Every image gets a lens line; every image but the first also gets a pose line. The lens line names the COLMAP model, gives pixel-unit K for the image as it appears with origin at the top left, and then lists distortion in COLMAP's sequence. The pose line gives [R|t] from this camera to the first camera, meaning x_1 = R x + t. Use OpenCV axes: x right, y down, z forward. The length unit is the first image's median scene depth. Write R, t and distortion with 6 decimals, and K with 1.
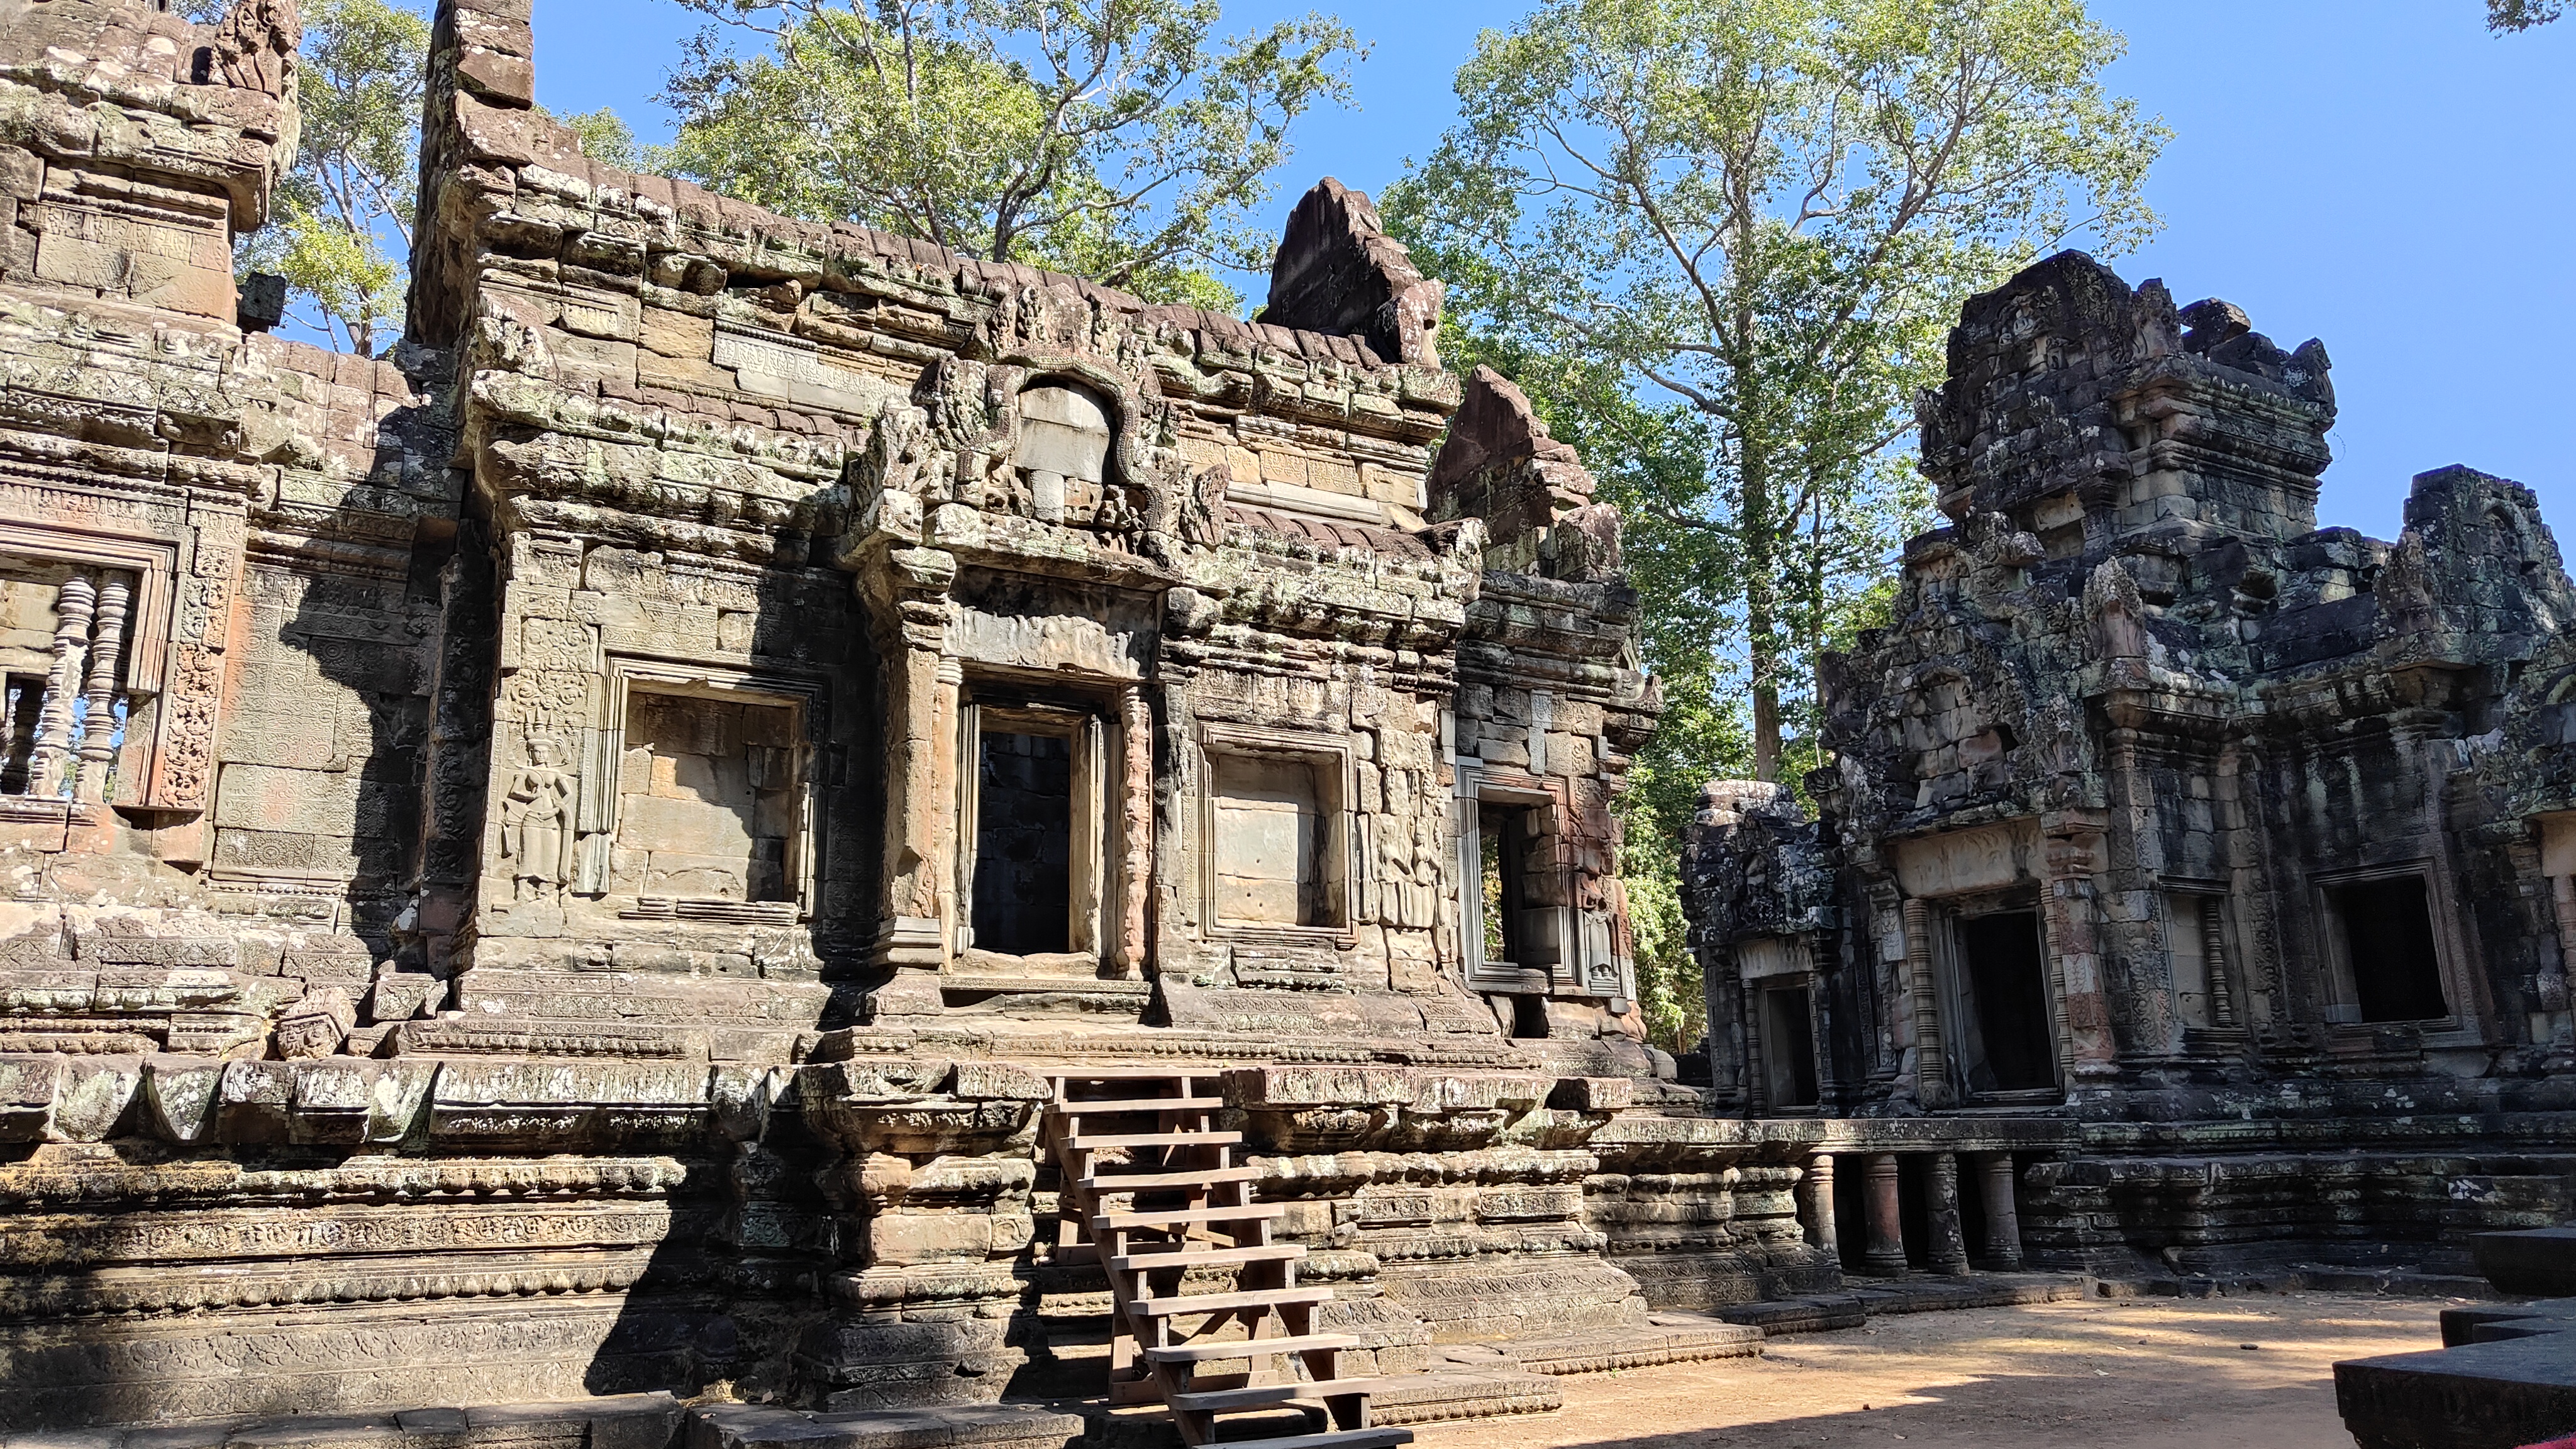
lens RADIAL K [[1795.9, 0, 1290.3], [0, 1795.9, 725.9], [0, 0, 1]] dist [0.012354, -0.005035]
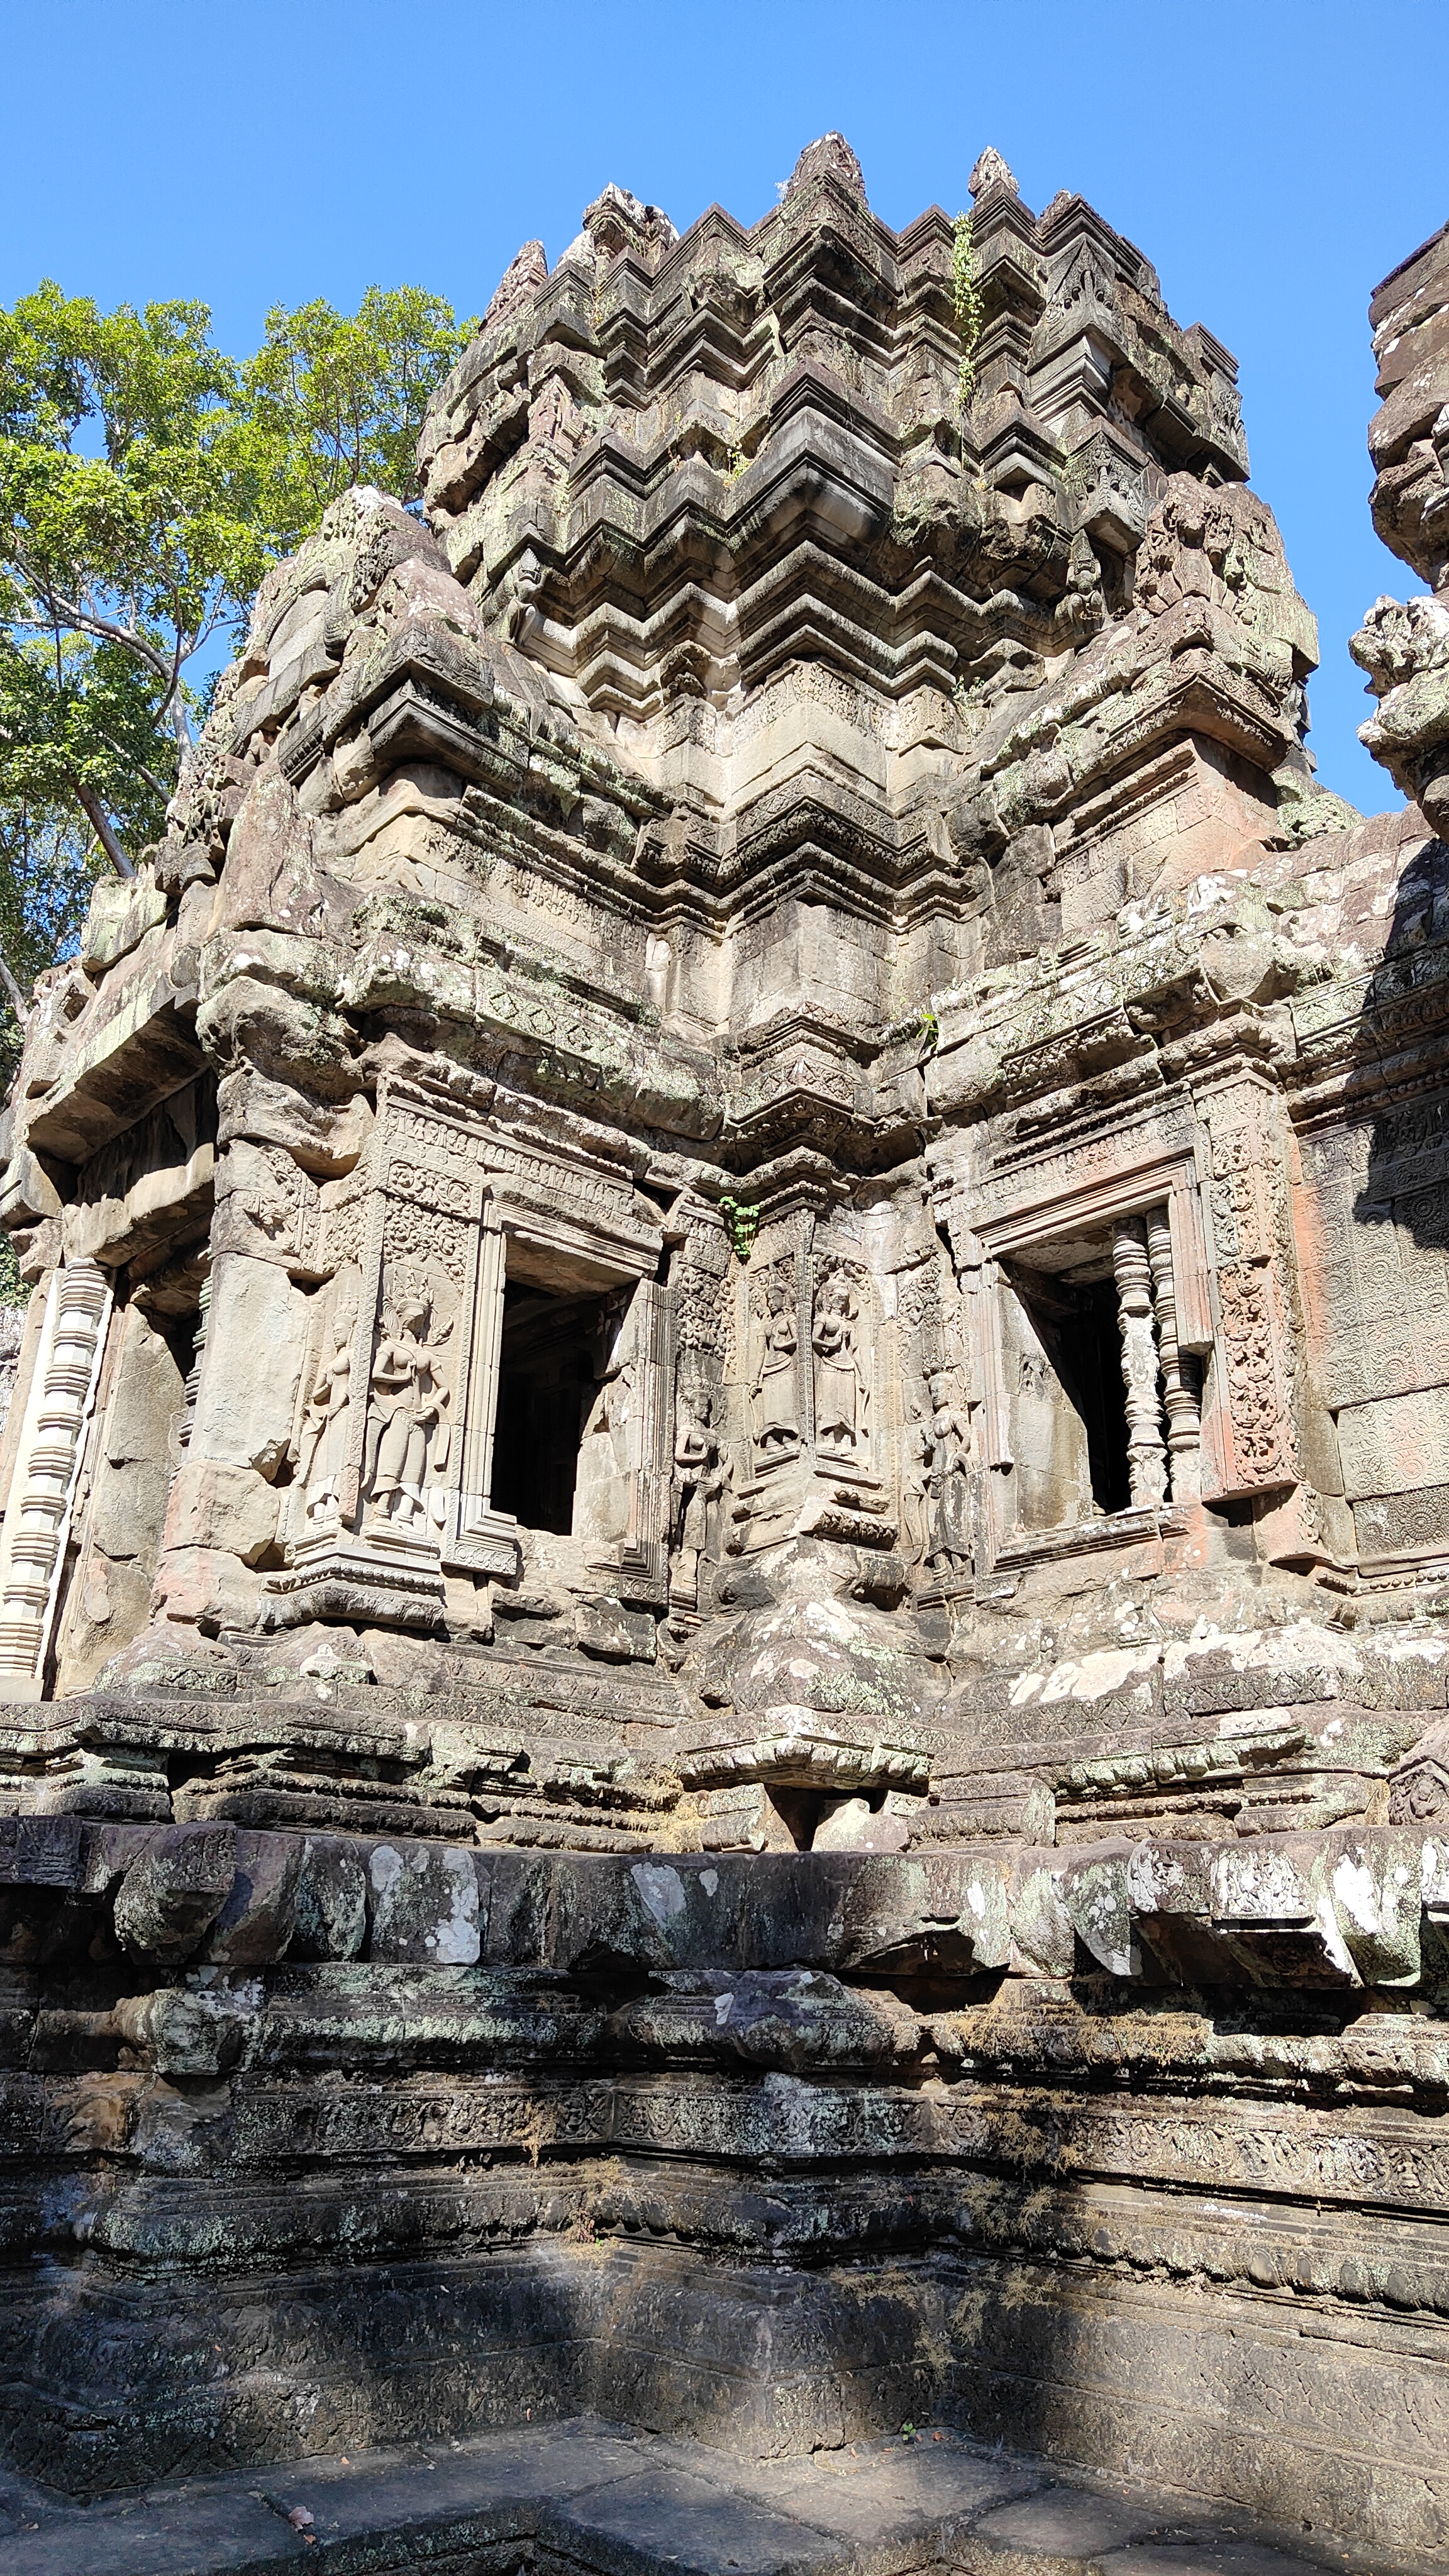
lens RADIAL K [[1795.9, 0, 721.1], [0, 1795.9, 1274.0], [0, 0, 1]] dist [0.012354, -0.005035]
pose [[0.186904, -0.347361, -0.918916, 0.020382], [0.204215, 0.928704, -0.309524, 0.147566], [0.960918, -0.129805, 0.244515, 0.653783]]
